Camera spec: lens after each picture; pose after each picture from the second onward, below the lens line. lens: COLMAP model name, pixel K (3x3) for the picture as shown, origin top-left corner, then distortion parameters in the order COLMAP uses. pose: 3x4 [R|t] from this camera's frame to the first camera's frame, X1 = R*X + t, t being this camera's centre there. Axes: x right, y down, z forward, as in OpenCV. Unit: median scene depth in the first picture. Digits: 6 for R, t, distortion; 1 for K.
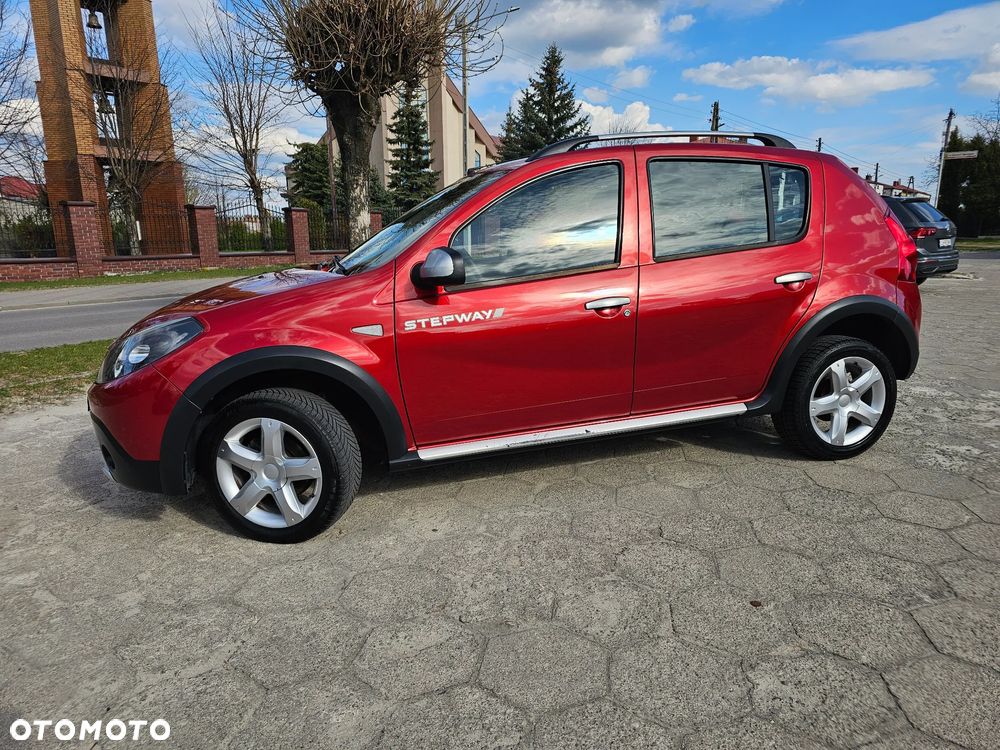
lens RADIAL K [[665.8, 0, 484.8], [0, 665.8, 388.3], [0, 0, 1]] dist [0.047029, -0.026138]
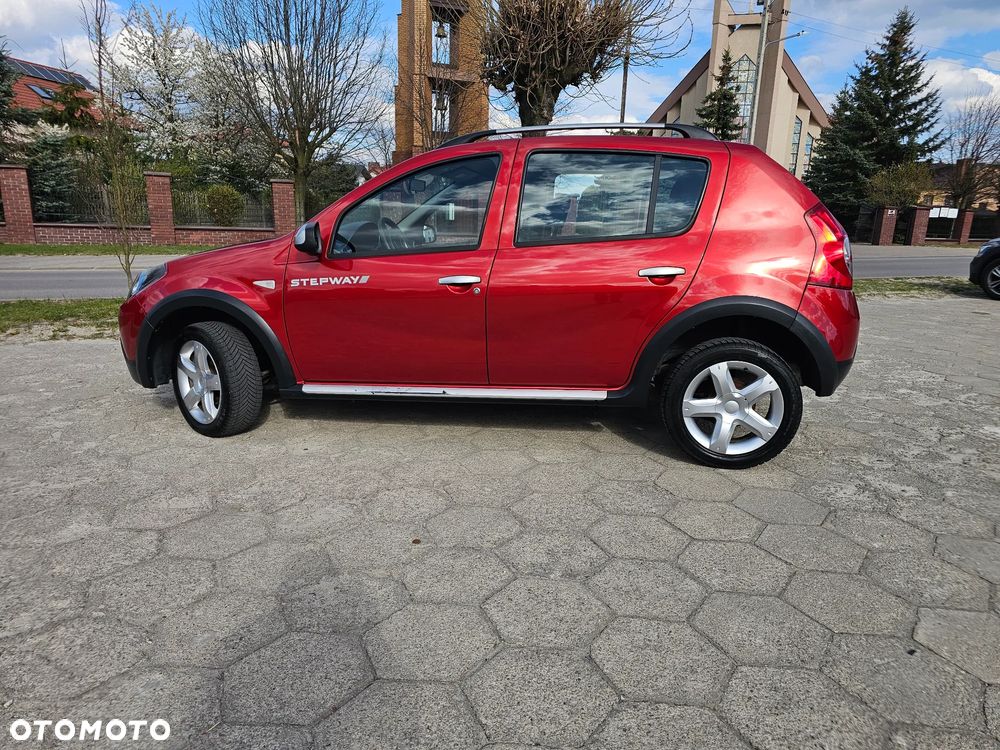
lens RADIAL K [[665.8, 0, 501.6], [0, 665.8, 378.7], [0, 0, 1]] dist [0.047029, -0.026138]
pose [[0.896326, 0.138448, -0.421226, 0.626959], [-0.135966, 0.990056, 0.036087, -0.010686], [0.422033, 0.024927, 0.906238, 0.012772]]
